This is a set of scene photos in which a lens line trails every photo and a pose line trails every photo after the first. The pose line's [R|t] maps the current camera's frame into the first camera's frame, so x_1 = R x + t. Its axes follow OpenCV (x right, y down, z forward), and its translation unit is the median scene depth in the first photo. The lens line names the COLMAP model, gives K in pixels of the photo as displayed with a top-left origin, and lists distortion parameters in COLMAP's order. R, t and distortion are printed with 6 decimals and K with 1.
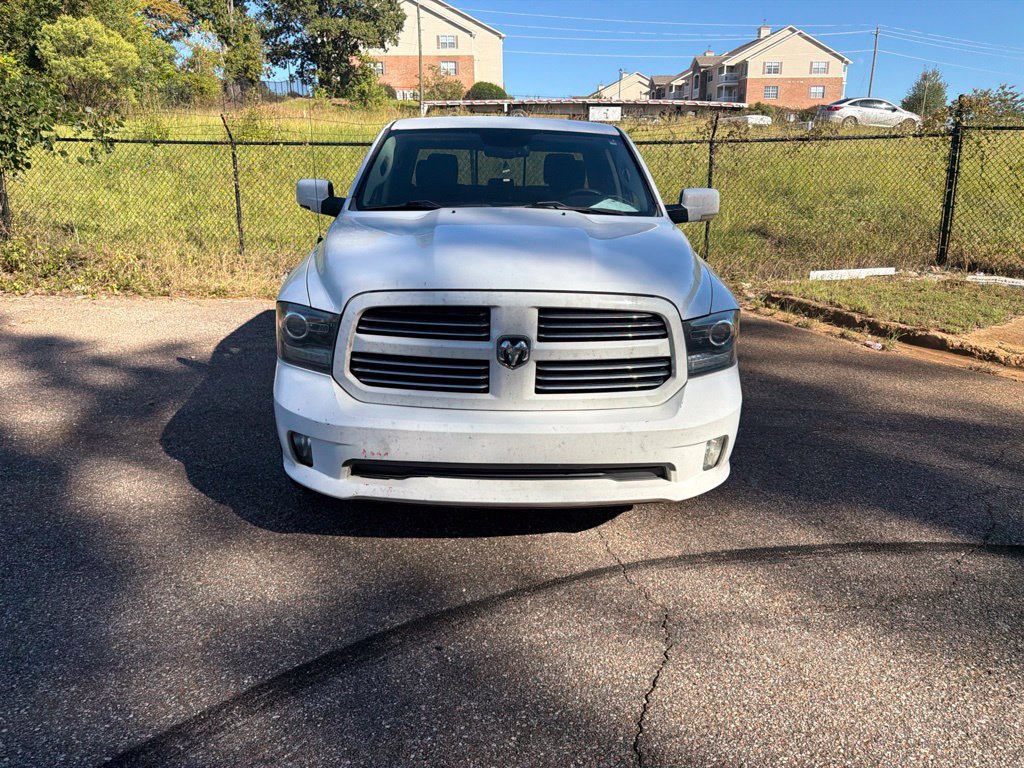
lens RADIAL K [[726.4, 0, 514.1], [0, 726.4, 379.4], [0, 0, 1]] dist [0.018121, -0.020771]
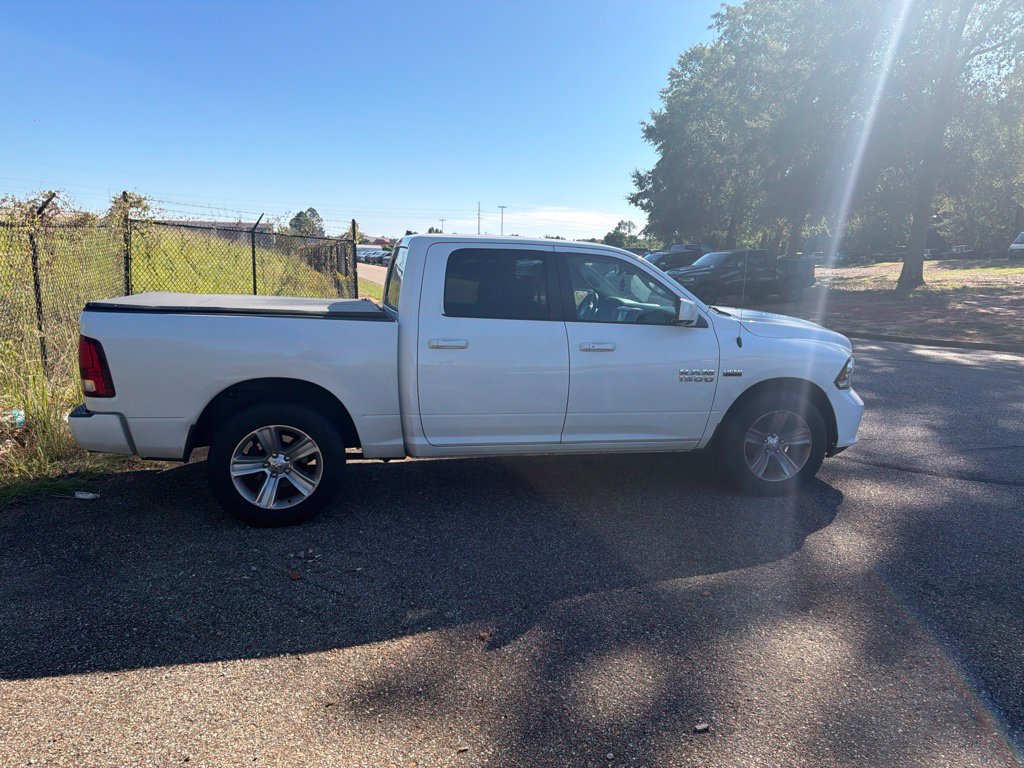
lens RADIAL K [[711.1, 0, 511.0], [0, 711.1, 386.0], [0, 0, 1]] dist [0.061130, -0.075150]
pose [[-0.203911, -0.184784, 0.961392, -0.625205], [0.243815, 0.941497, 0.232673, -0.220393], [-0.948143, 0.281847, -0.146928, 0.680644]]
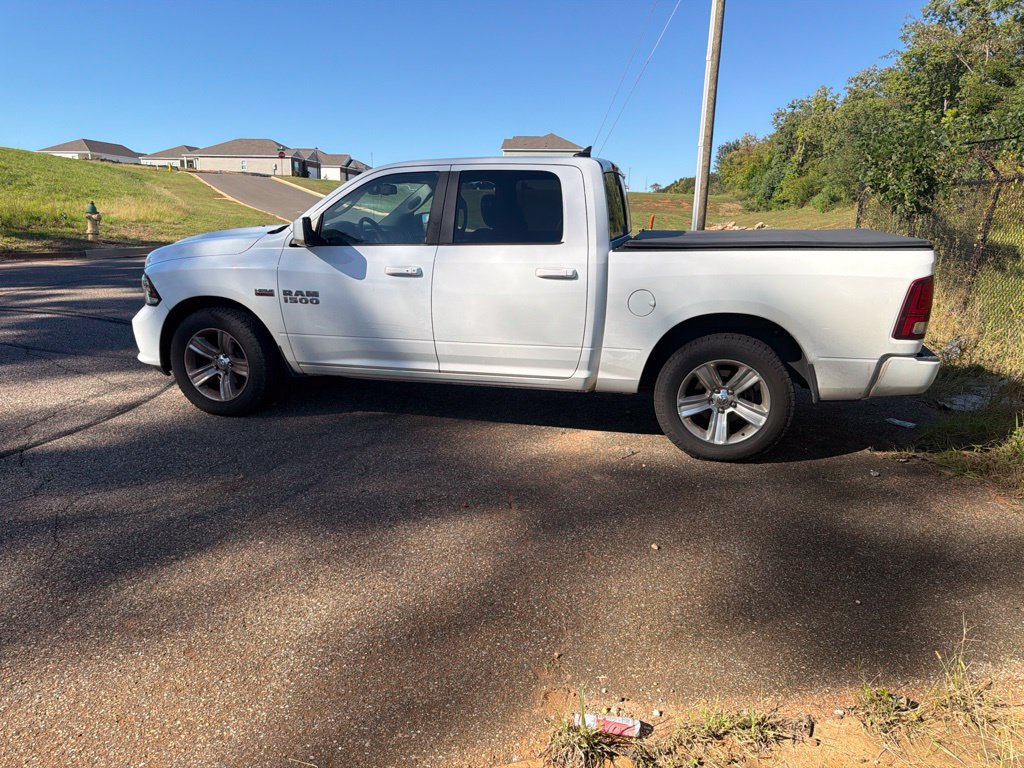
lens RADIAL K [[738.6, 0, 504.1], [0, 738.6, 386.6], [0, 0, 1]] dist [0.027569, -0.033280]
pose [[-0.281941, 0.217361, -0.934486, 0.603819], [-0.278850, 0.913389, 0.296585, -0.208893], [0.918015, 0.344201, -0.196911, 0.744724]]
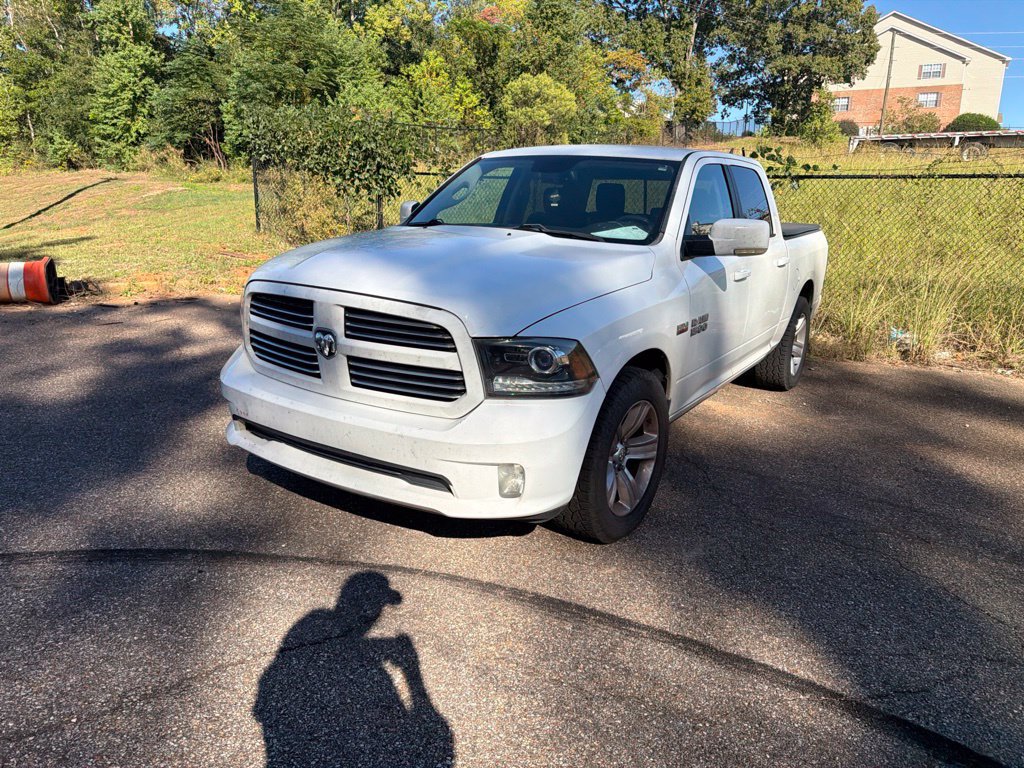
lens RADIAL K [[728.0, 0, 515.4], [0, 728.0, 383.9], [0, 0, 1]] dist [0.022369, -0.025108]
pose [[0.829823, 0.156254, -0.535704, 0.246870], [-0.179757, 0.983675, 0.008469, -0.011182], [0.528282, 0.089269, 0.844363, 0.058432]]
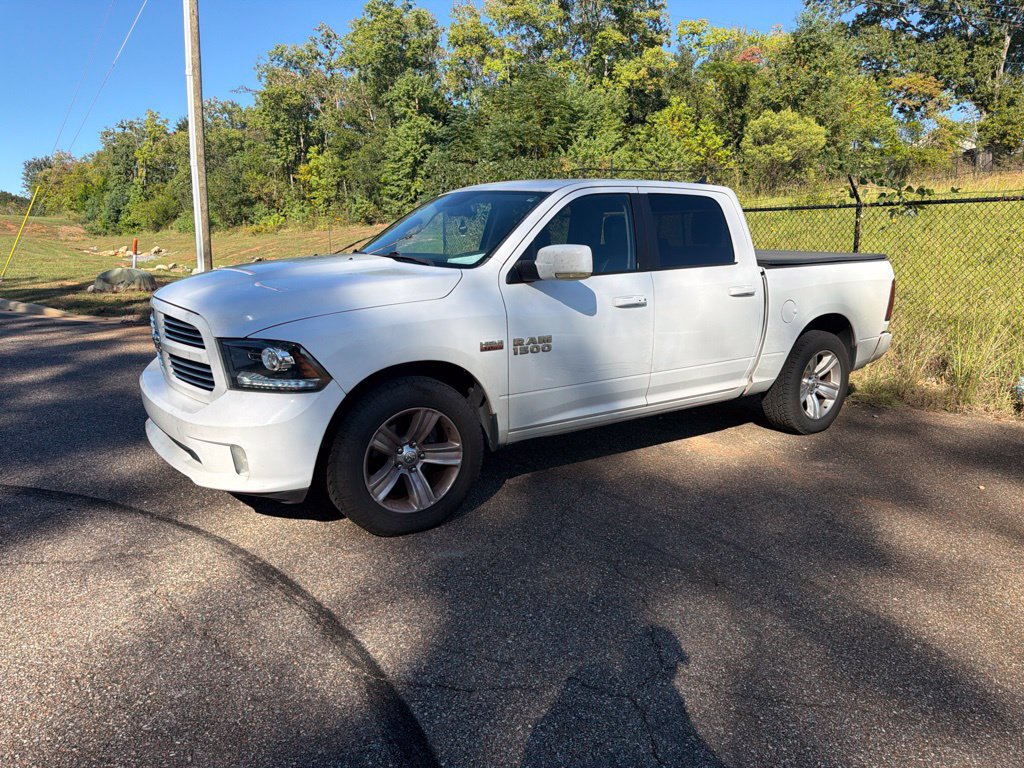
lens RADIAL K [[730.3, 0, 516.5], [0, 730.3, 381.5], [0, 0, 1]] dist [0.028989, -0.033195]
pose [[0.562296, 0.157988, -0.811704, 0.457416], [-0.235128, 0.971610, 0.026231, -0.048276], [0.792804, 0.176105, 0.583480, 0.207688]]
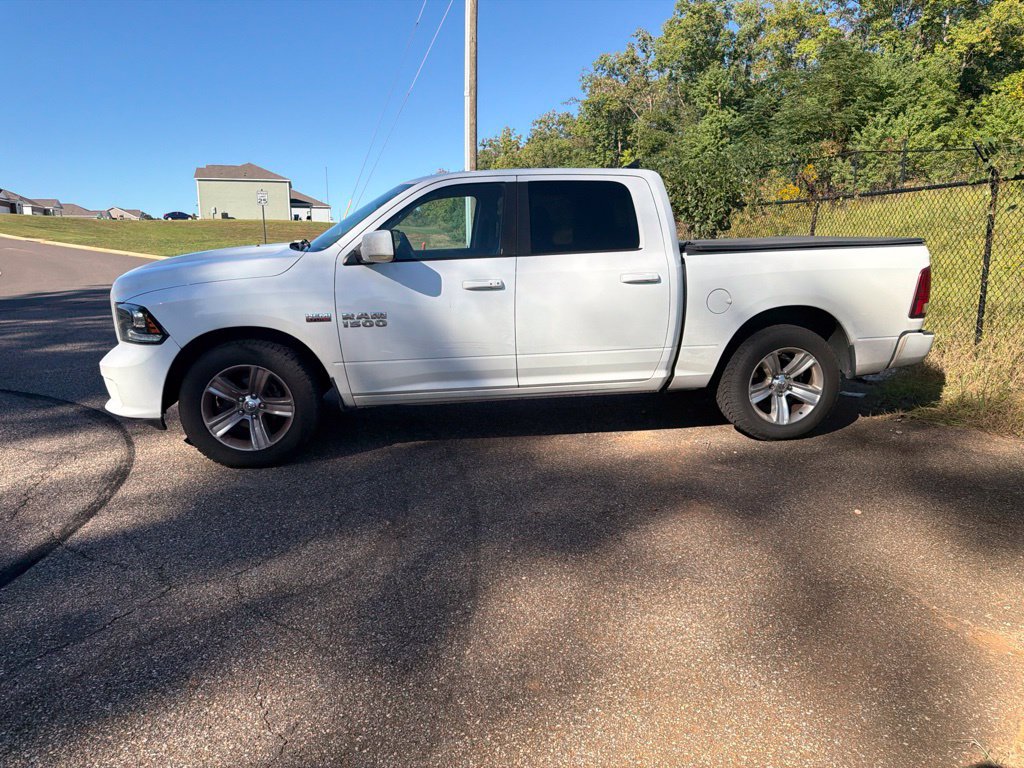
lens RADIAL K [[735.6, 0, 512.0], [0, 735.6, 384.0], [0, 0, 1]] dist [0.034250, -0.041480]
pose [[0.127445, 0.183913, -0.974646, 0.615502], [-0.265790, 0.953051, 0.145083, -0.118472], [0.955570, 0.240561, 0.170343, 0.488641]]
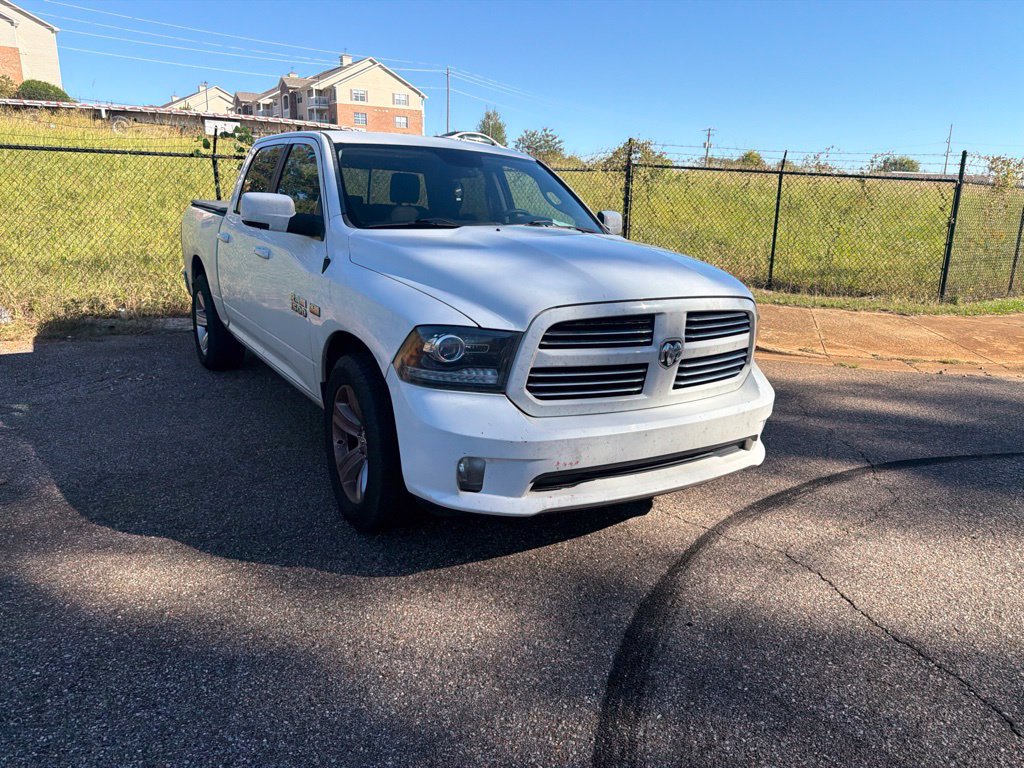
lens RADIAL K [[721.1, 0, 513.9], [0, 721.1, 386.1], [0, 0, 1]] dist [0.027573, -0.034924]
pose [[0.859939, -0.106873, 0.499082, -0.221453], [0.115171, 0.993244, 0.014249, -0.008993], [-0.497233, 0.045227, 0.866437, 0.044350]]
